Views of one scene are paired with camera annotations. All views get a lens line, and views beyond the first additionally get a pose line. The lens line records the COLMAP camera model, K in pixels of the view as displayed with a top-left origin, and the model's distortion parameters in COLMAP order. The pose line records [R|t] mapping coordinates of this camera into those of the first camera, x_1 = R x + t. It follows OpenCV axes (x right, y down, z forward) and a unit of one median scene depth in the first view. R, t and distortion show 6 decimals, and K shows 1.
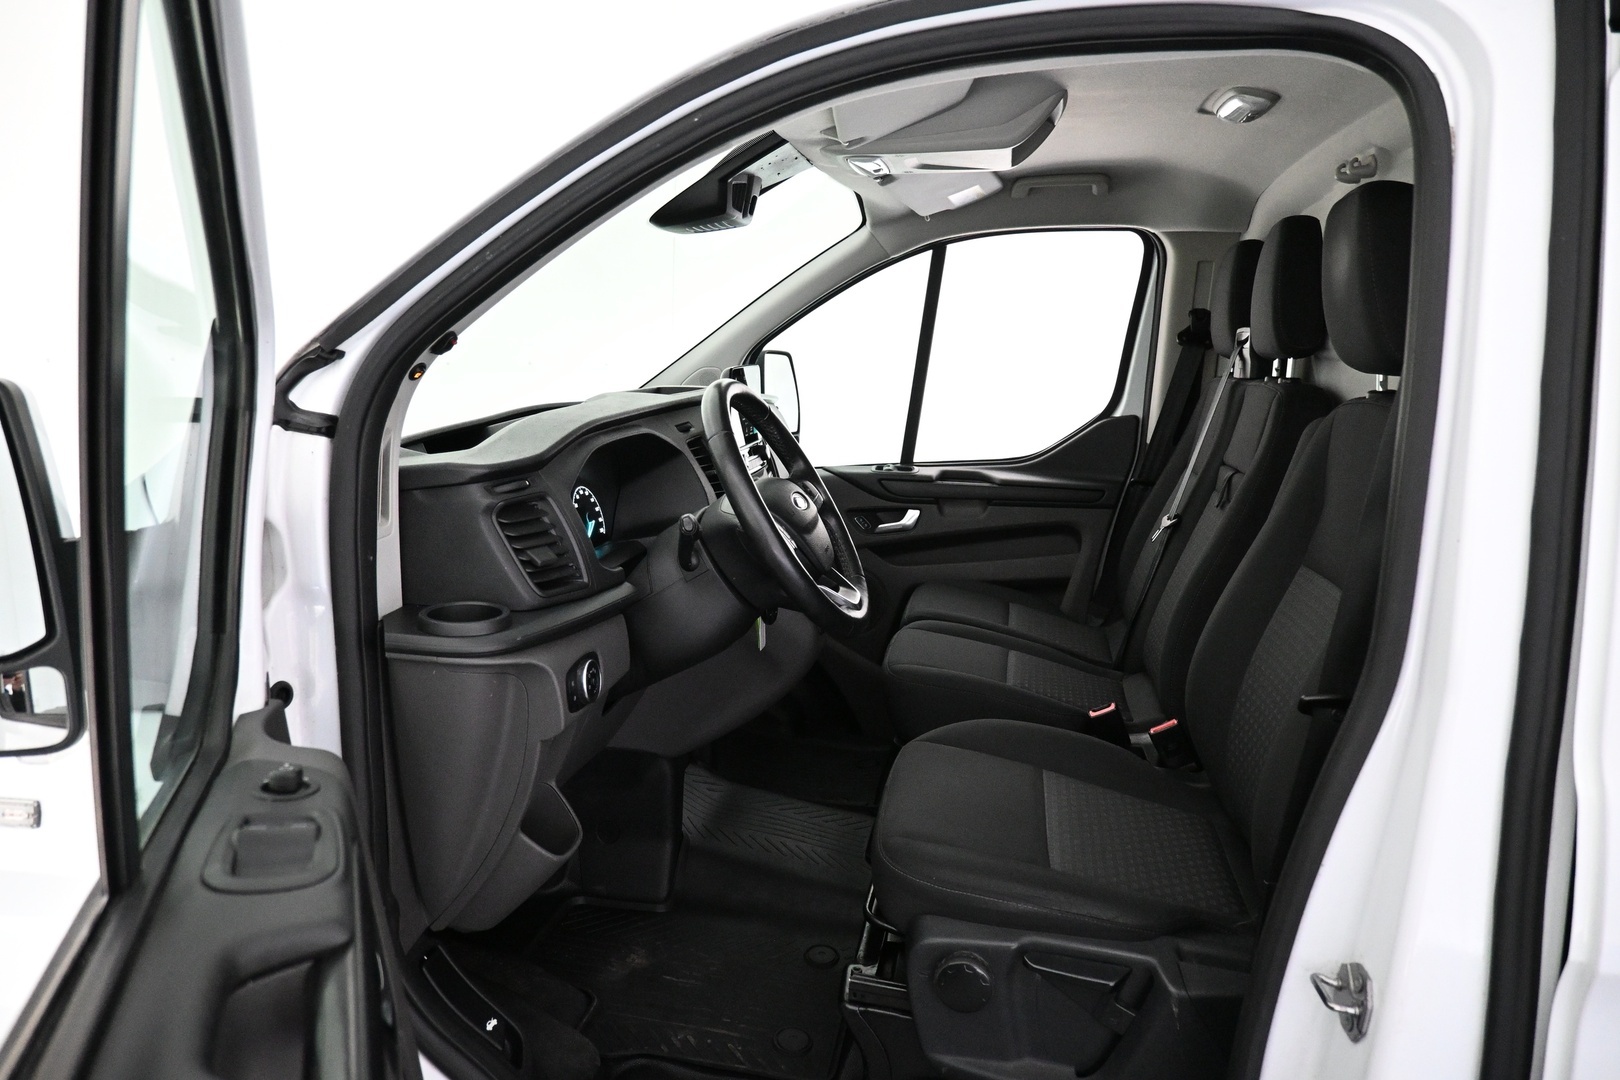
lens RADIAL K [[1077.3, 0, 812.7], [0, 1077.3, 535.5], [0, 0, 1]] dist [-0.011496, 0.001100]
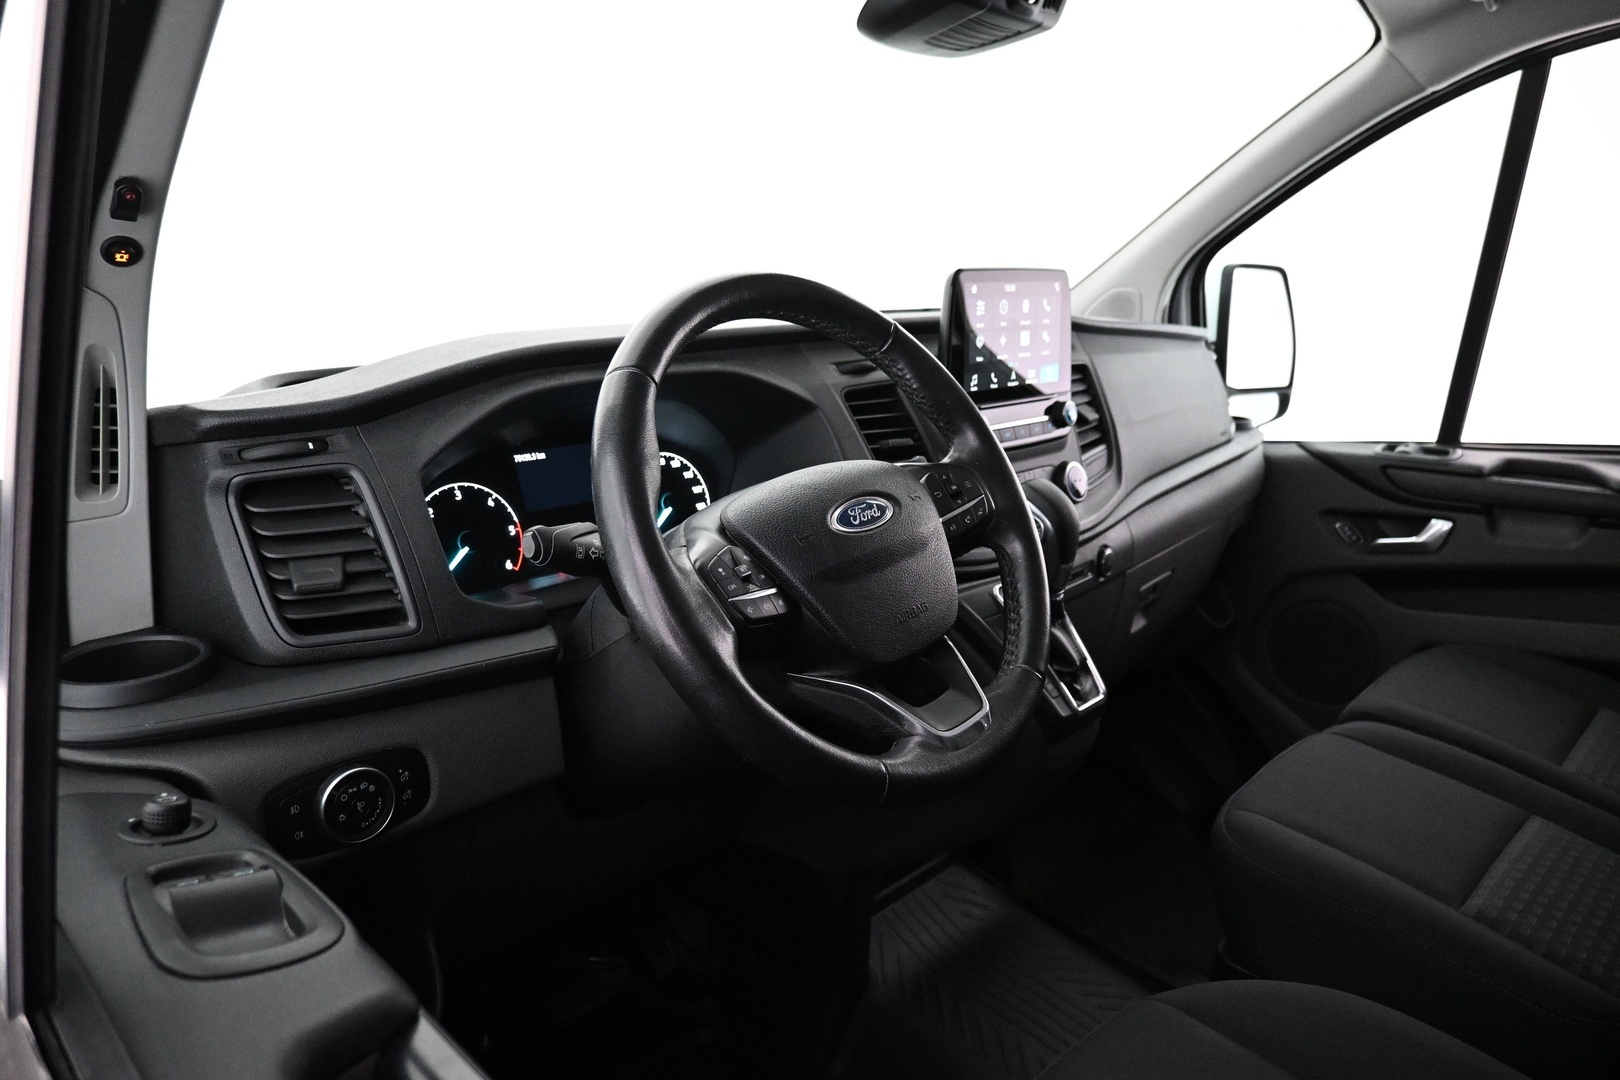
lens RADIAL K [[1077.3, 0, 803.4], [0, 1077.3, 543.8], [0, 0, 1]] dist [-0.011496, 0.001100]
pose [[0.831990, 0.110955, -0.543582, 0.125191], [-0.081876, 0.993625, 0.077500, -0.028501], [0.548715, -0.019973, 0.835771, 0.298381]]
